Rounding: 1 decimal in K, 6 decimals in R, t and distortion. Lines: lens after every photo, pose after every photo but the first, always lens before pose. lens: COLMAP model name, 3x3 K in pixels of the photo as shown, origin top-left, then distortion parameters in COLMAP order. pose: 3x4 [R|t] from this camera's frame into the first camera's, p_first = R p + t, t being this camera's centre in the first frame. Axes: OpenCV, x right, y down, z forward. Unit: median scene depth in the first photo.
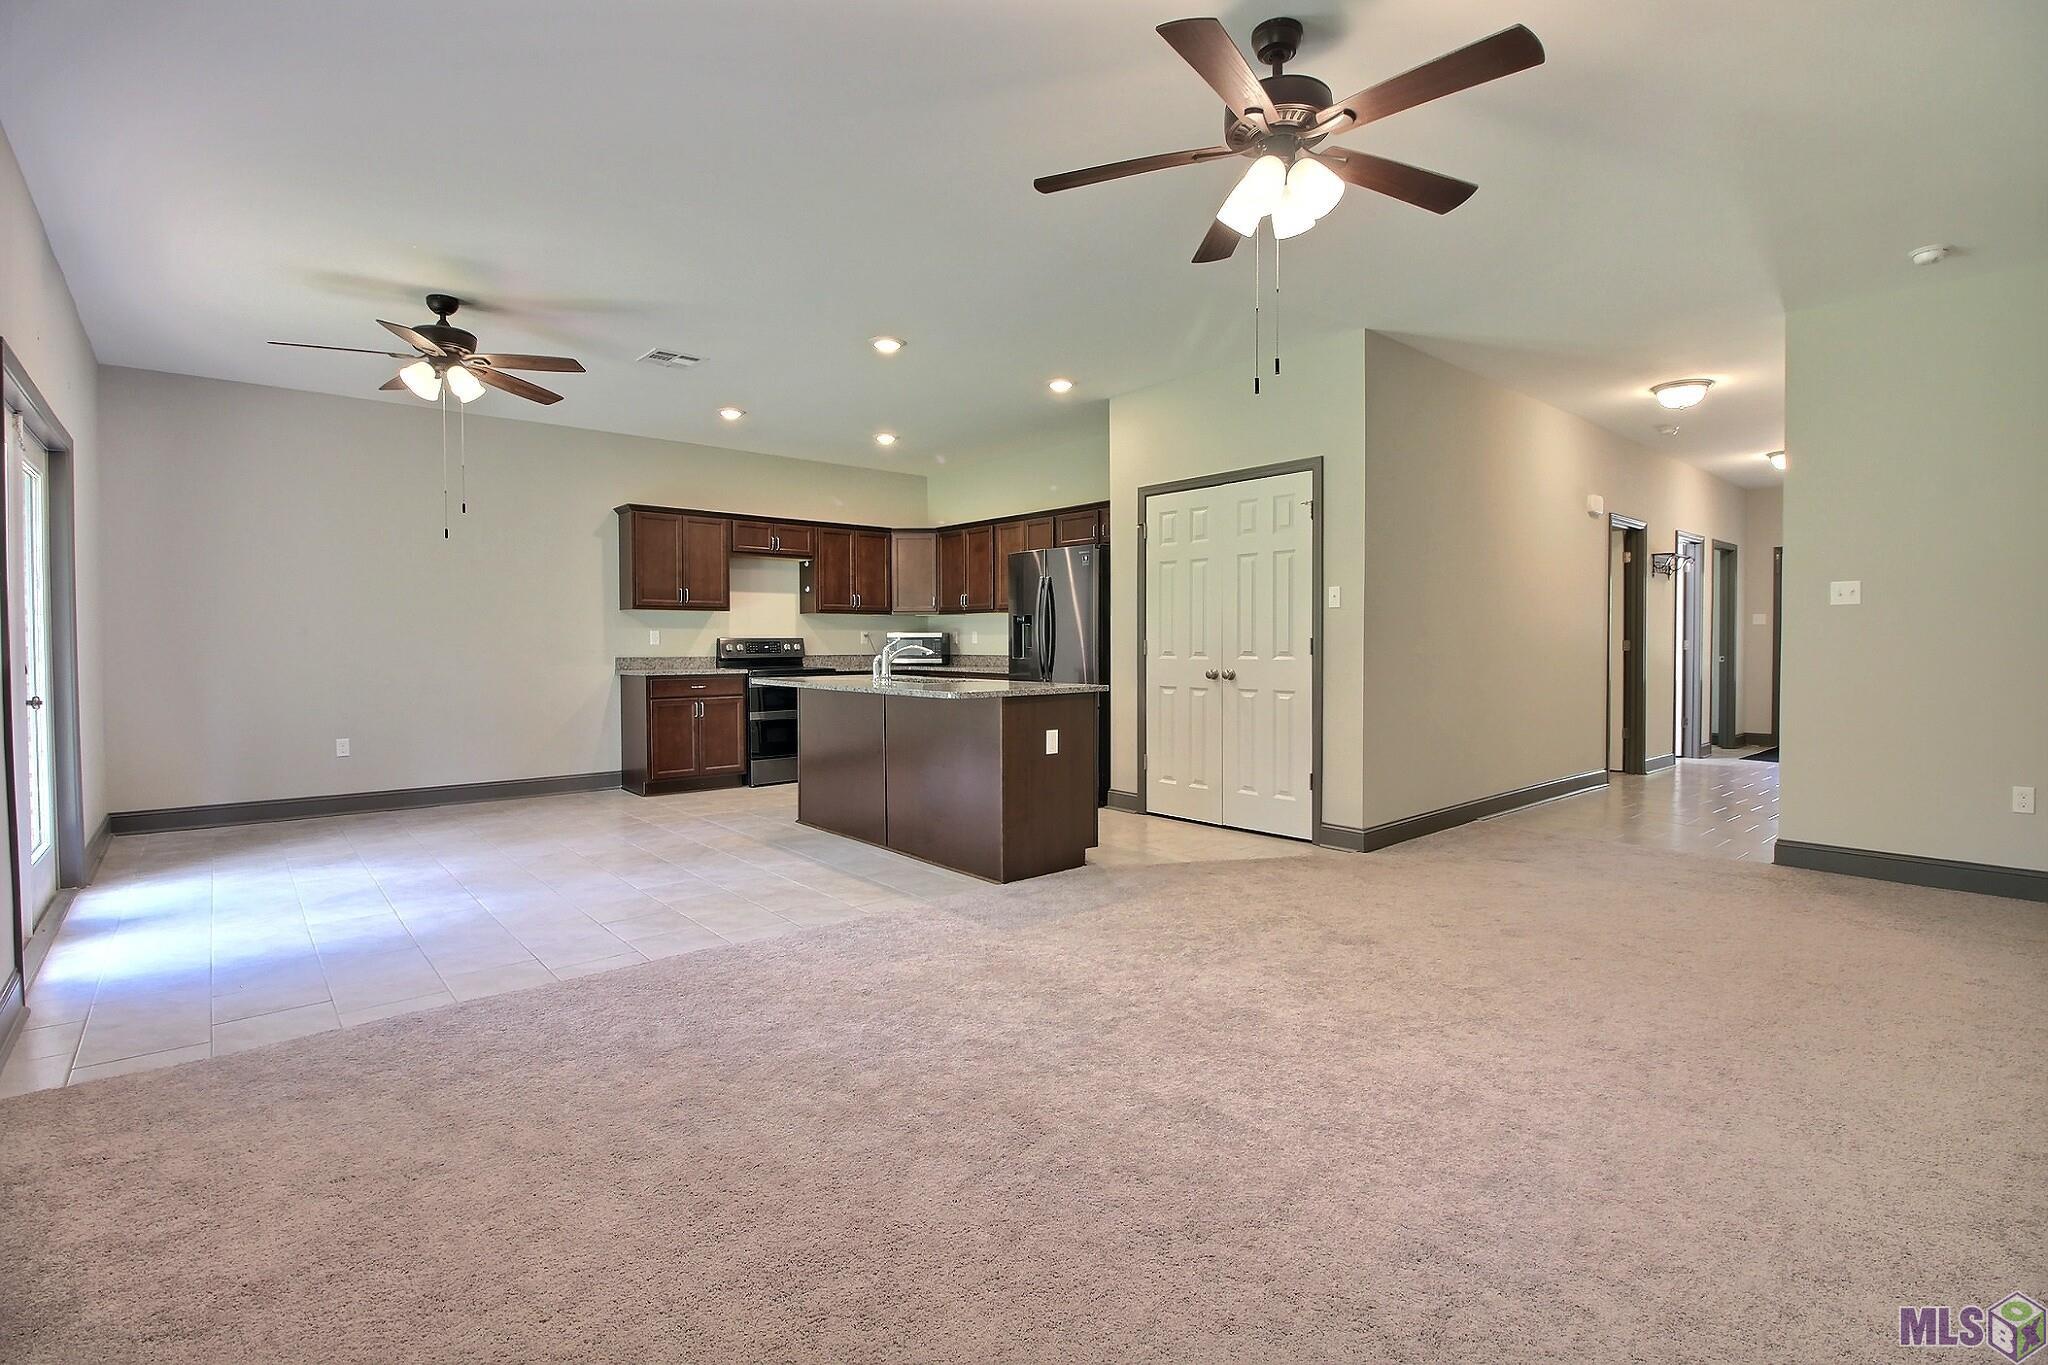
lens RADIAL K [[946.8, 0, 1035.2], [0, 946.8, 666.3], [0, 0, 1]] dist [-0.000897, -0.013283]
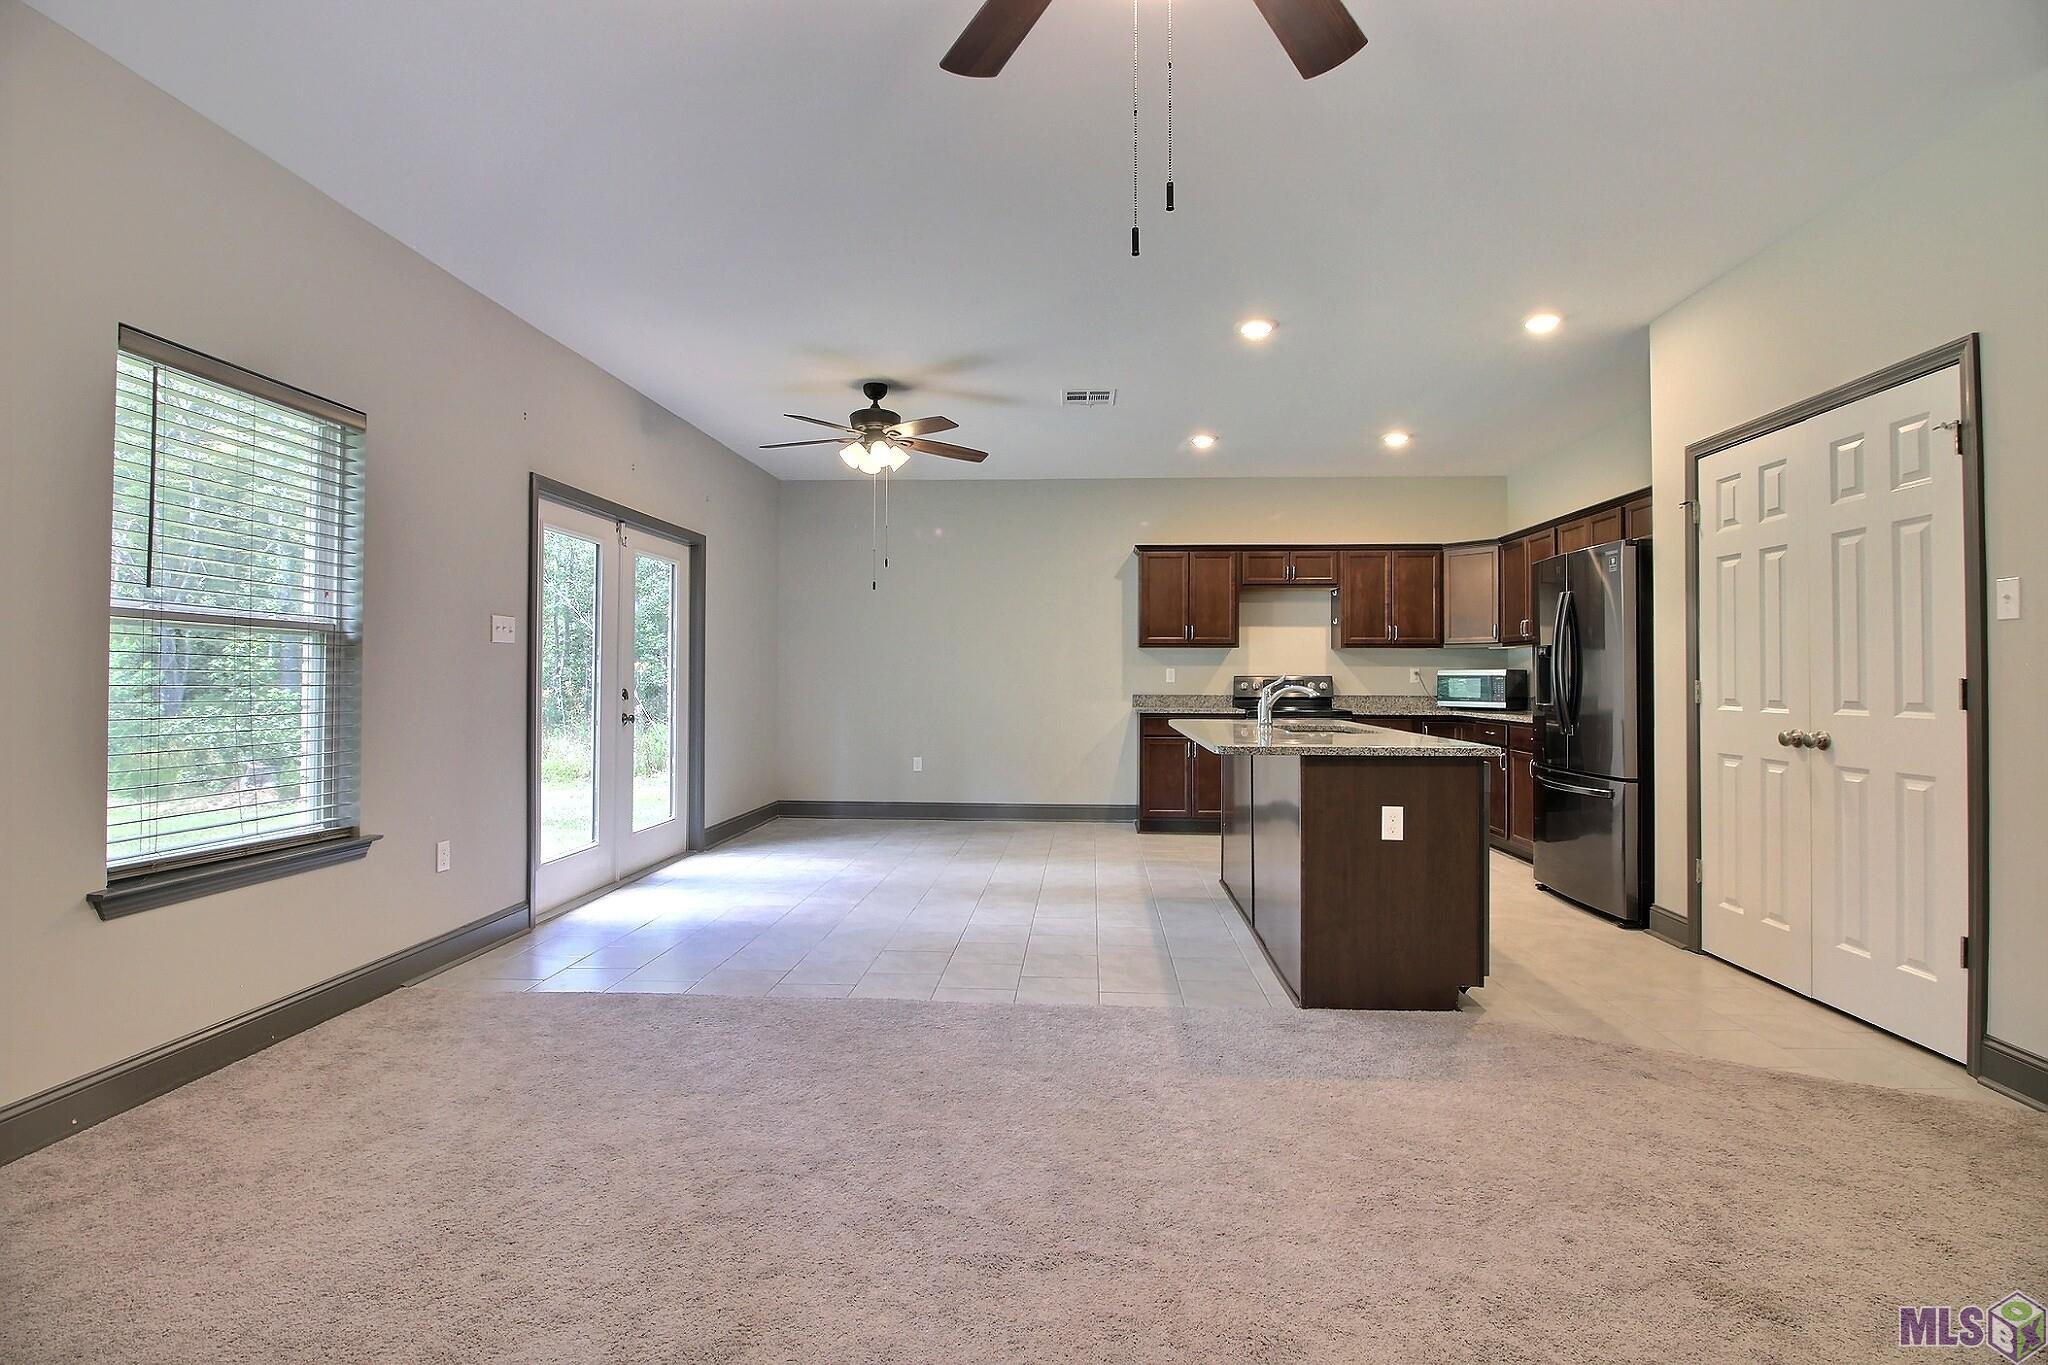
lens RADIAL K [[946.8, 0, 1035.2], [0, 946.8, 666.3], [0, 0, 1]] dist [-0.000897, -0.013283]
pose [[0.715068, -0.004795, -0.699038, 0.239974], [-0.022958, 0.999276, -0.030340, -0.007450], [0.698678, 0.037743, 0.714440, 0.224593]]
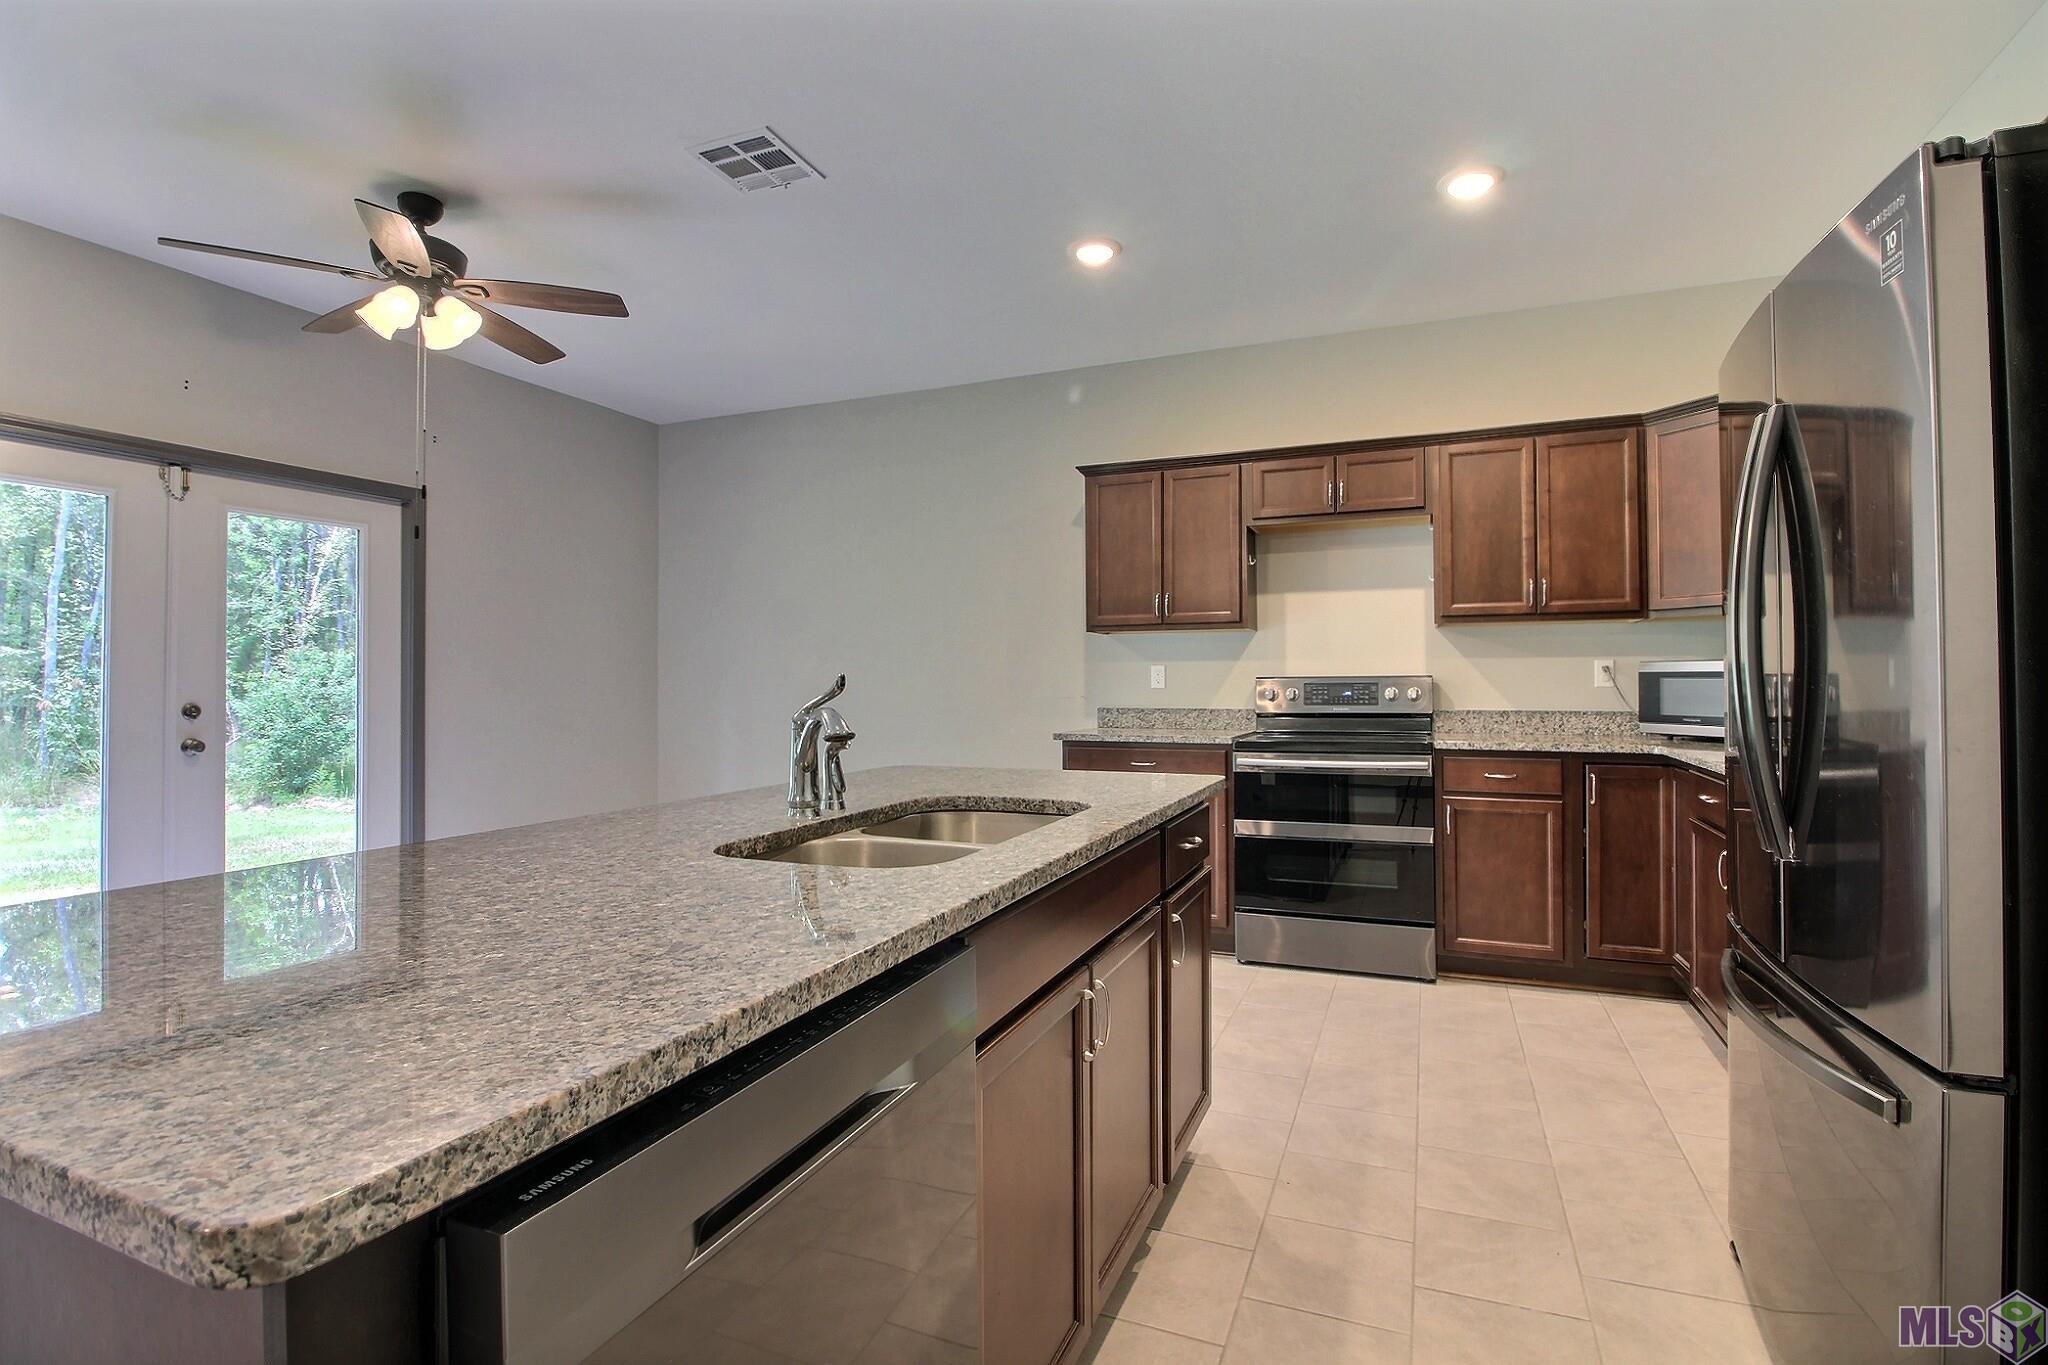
lens RADIAL K [[946.8, 0, 1035.2], [0, 946.8, 666.3], [0, 0, 1]] dist [-0.000897, -0.013283]
pose [[0.443776, -0.016748, -0.895981, 0.144242], [-0.021245, 0.999348, -0.029202, -0.021321], [0.895886, 0.031994, 0.443131, 0.798735]]
